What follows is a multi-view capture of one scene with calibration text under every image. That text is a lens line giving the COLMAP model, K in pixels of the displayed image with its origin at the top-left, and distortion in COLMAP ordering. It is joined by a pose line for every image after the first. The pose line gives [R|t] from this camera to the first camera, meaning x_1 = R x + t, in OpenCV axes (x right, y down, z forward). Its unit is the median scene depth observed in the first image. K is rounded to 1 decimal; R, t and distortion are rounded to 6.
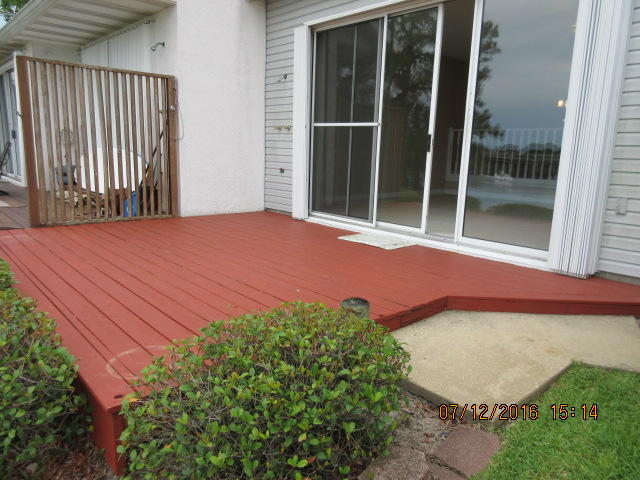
lens RADIAL K [[478.8, 0, 319.7], [0, 478.8, 239.3], [0, 0, 1]] dist [0.002533, -0.001014]
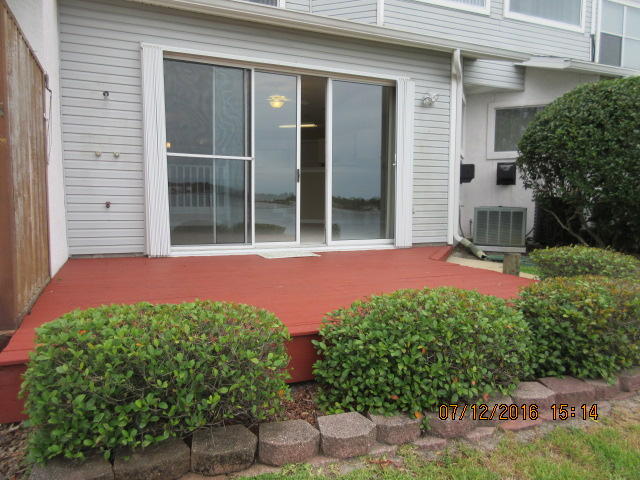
lens RADIAL K [[478.8, 0, 319.9], [0, 478.8, 240.2], [0, 0, 1]] dist [0.002533, -0.001014]
pose [[0.303544, -0.124898, 0.944596, -0.879755], [0.167890, 0.982871, 0.076008, -0.099679], [-0.937909, 0.135517, 0.319313, 0.466841]]
